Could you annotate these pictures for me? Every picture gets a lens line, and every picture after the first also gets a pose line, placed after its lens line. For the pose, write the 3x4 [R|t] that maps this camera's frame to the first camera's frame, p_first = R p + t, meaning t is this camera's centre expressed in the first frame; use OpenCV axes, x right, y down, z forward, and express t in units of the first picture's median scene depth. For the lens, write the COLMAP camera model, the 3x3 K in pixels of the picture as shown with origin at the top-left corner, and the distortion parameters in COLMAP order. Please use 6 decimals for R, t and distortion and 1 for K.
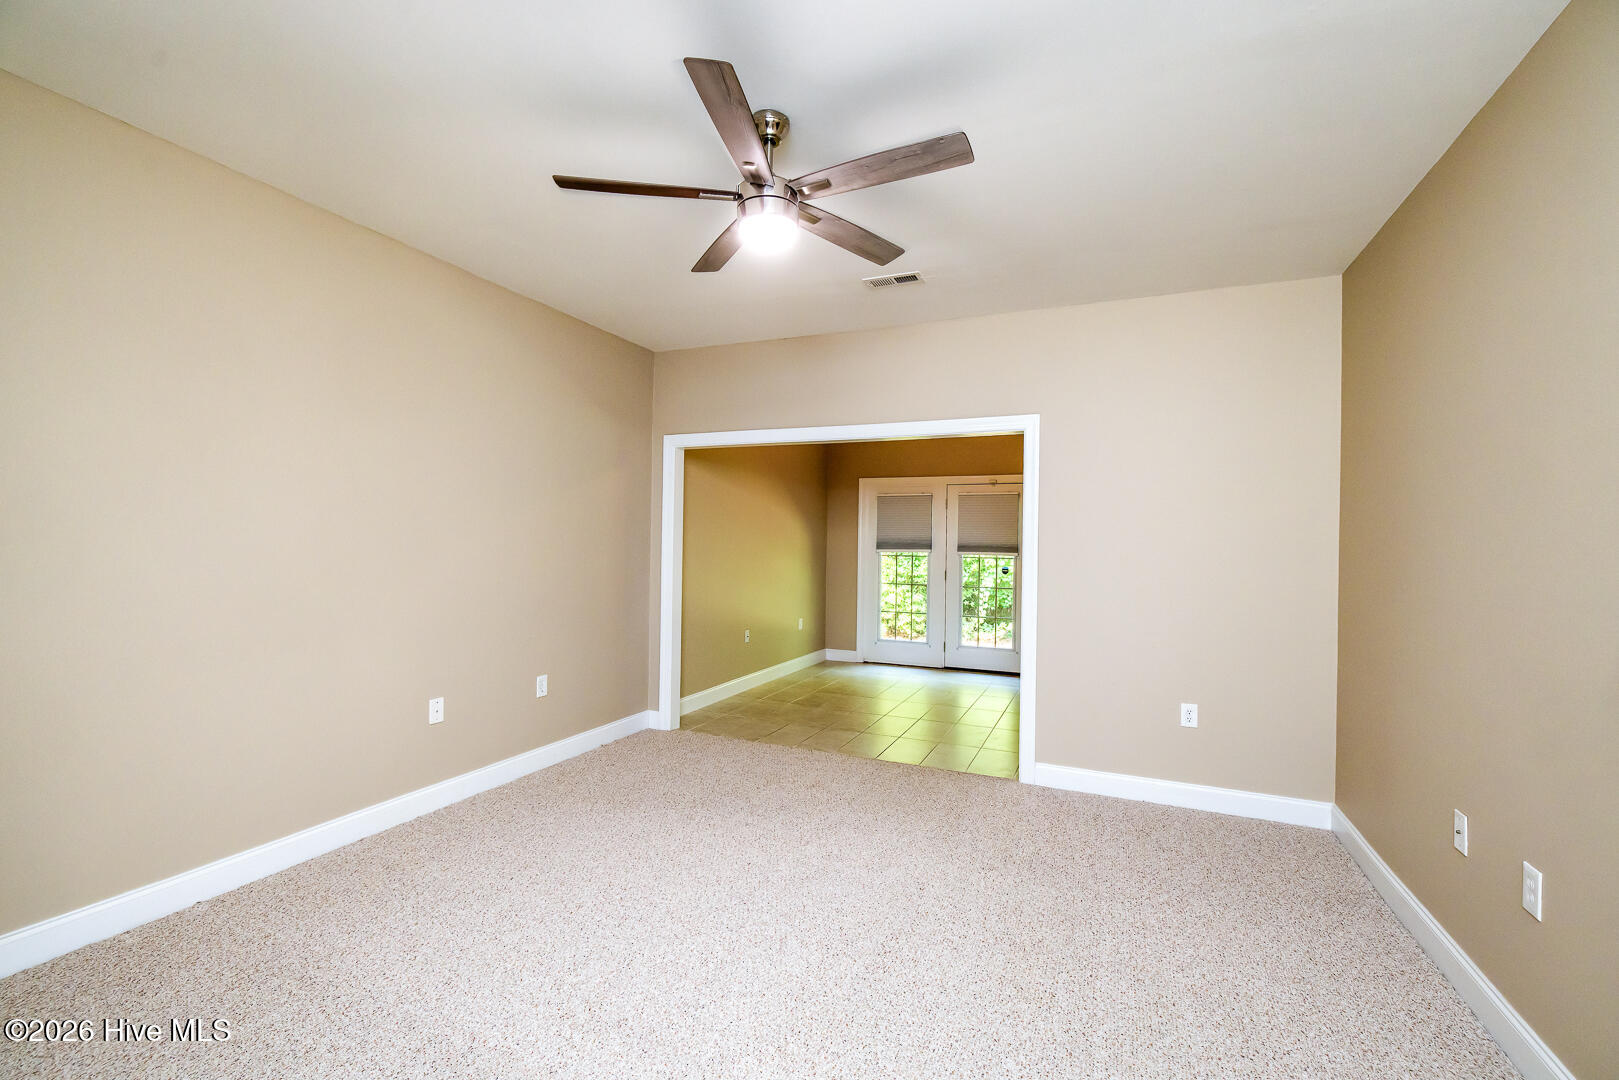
lens RADIAL K [[694.8, 0, 803.0], [0, 694.8, 537.3], [0, 0, 1]] dist [-0.000988, -0.000116]
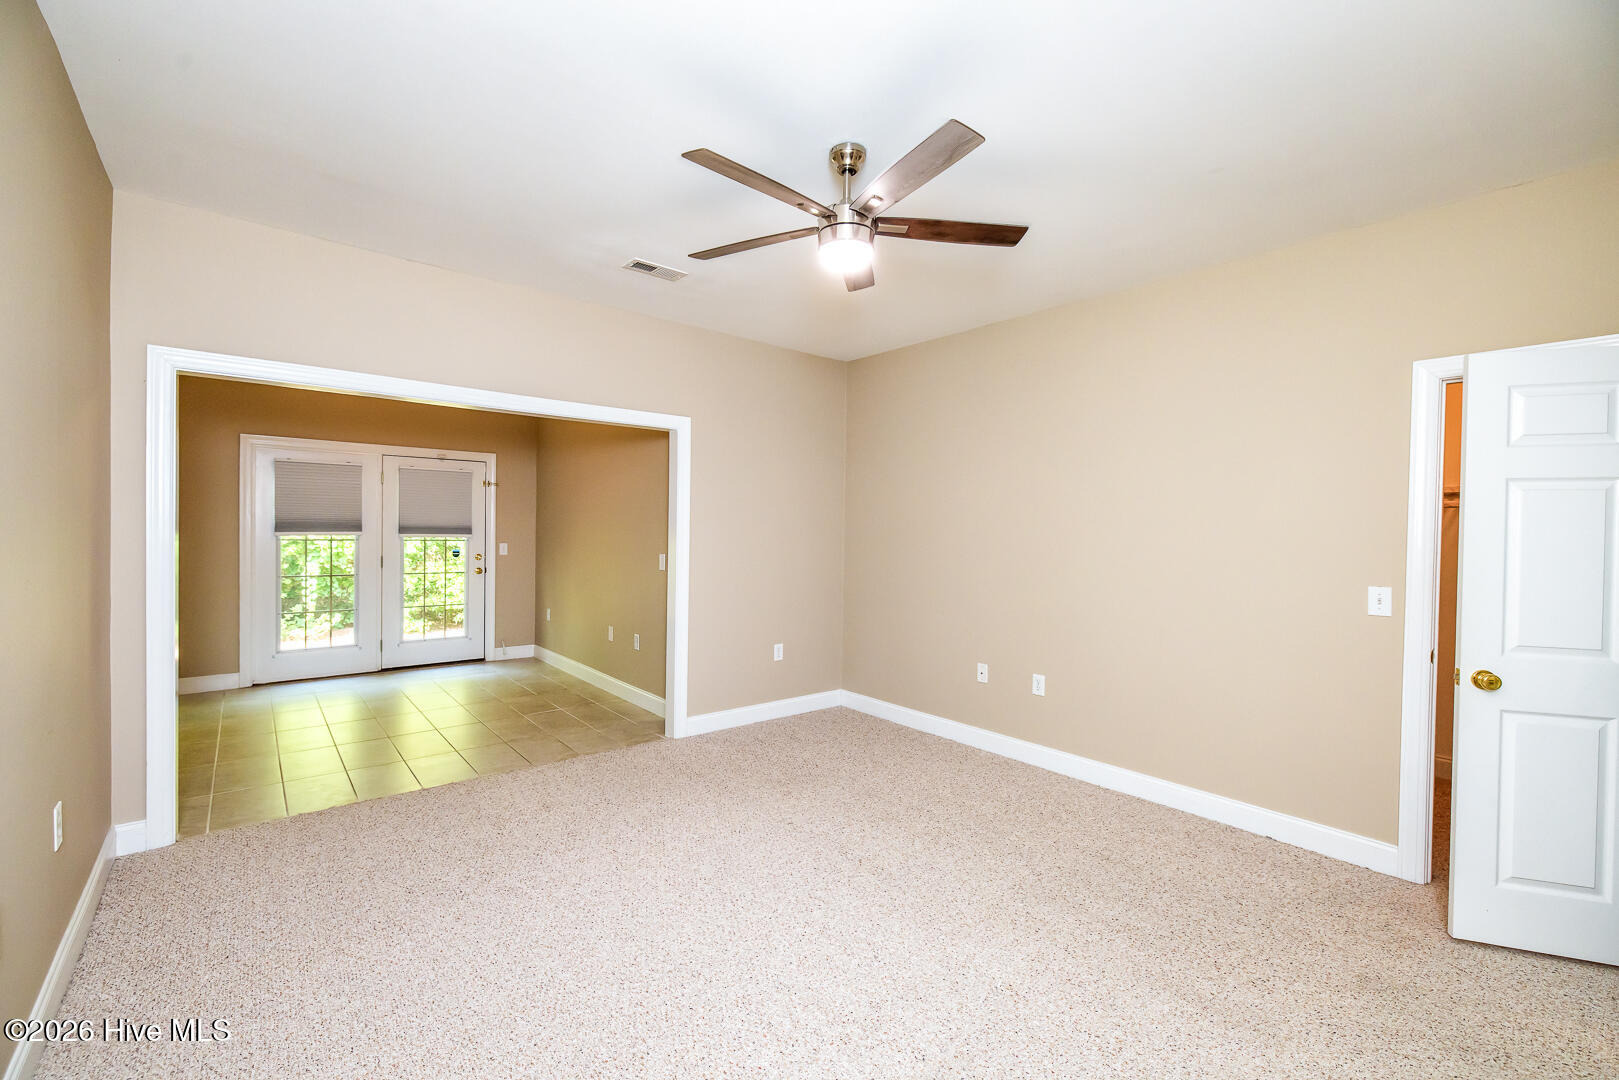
lens RADIAL K [[677.7, 0, 809.3], [0, 677.7, 534.7], [0, 0, 1]] dist [-0.001521, 0.000272]
pose [[0.440361, -0.014939, 0.897696, -0.313377], [-0.016152, 0.999568, 0.024558, -0.007069], [-0.897675, -0.025314, 0.439930, 0.172280]]
